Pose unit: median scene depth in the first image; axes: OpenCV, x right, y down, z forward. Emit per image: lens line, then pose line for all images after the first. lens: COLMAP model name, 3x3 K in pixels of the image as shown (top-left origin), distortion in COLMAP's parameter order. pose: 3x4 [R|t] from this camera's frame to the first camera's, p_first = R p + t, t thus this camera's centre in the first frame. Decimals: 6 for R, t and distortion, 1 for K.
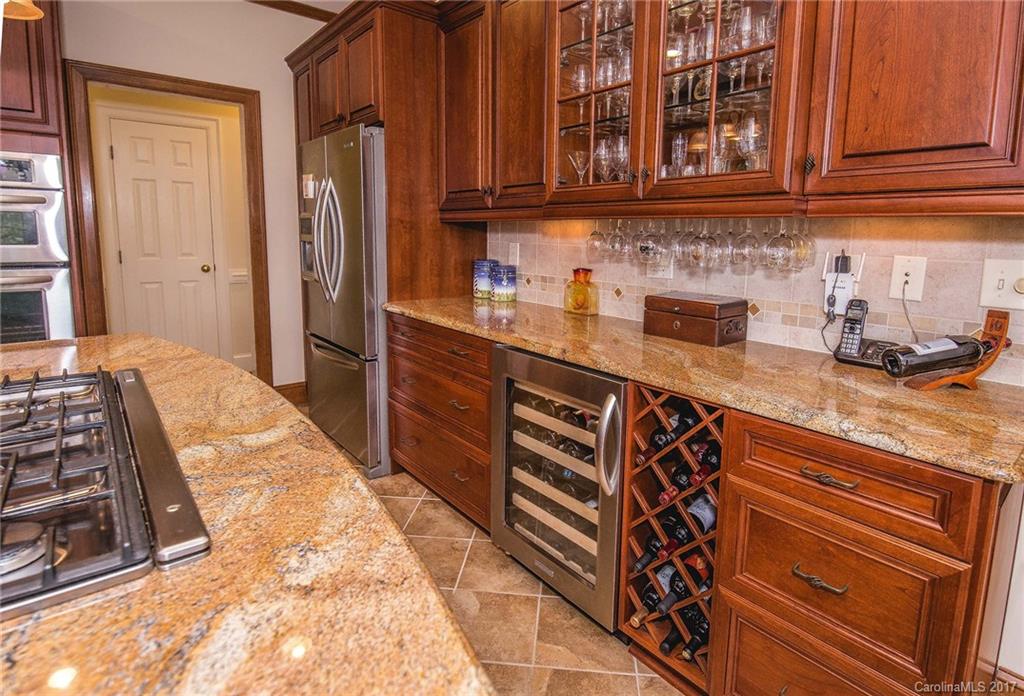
lens RADIAL K [[525.0, 0, 508.7], [0, 525.0, 304.6], [0, 0, 1]] dist [0.001872, 0.000069]
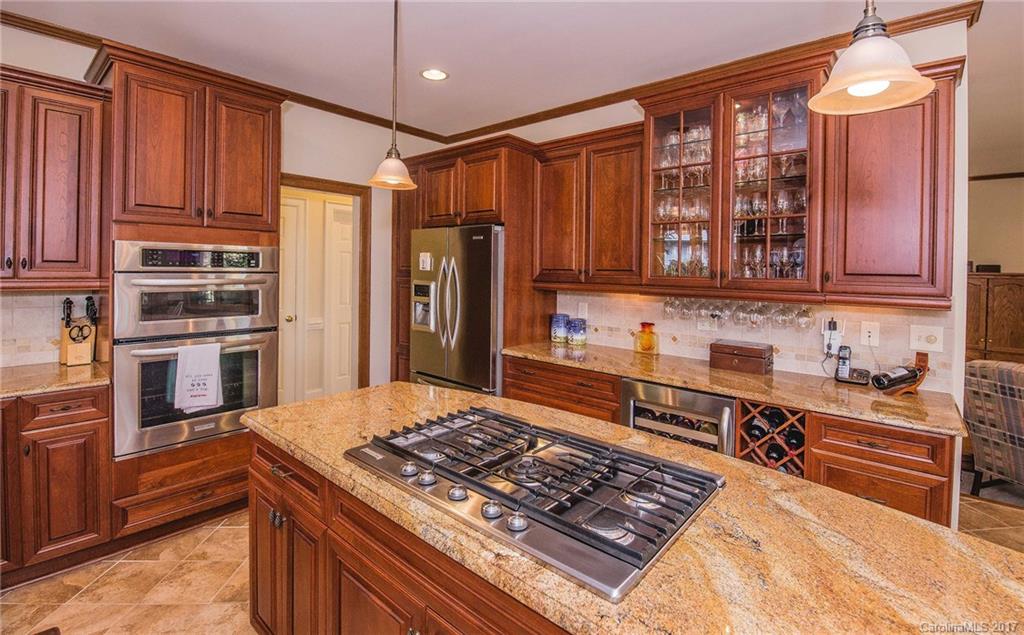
lens RADIAL K [[461.6, 0, 511.8], [0, 461.6, 277.6], [0, 0, 1]] dist [-0.016495, -0.000978]
pose [[0.987623, -0.006875, 0.156695, -0.578492], [0.024545, 0.993504, -0.111115, -0.078810], [-0.154913, 0.113585, 0.981377, -0.316054]]
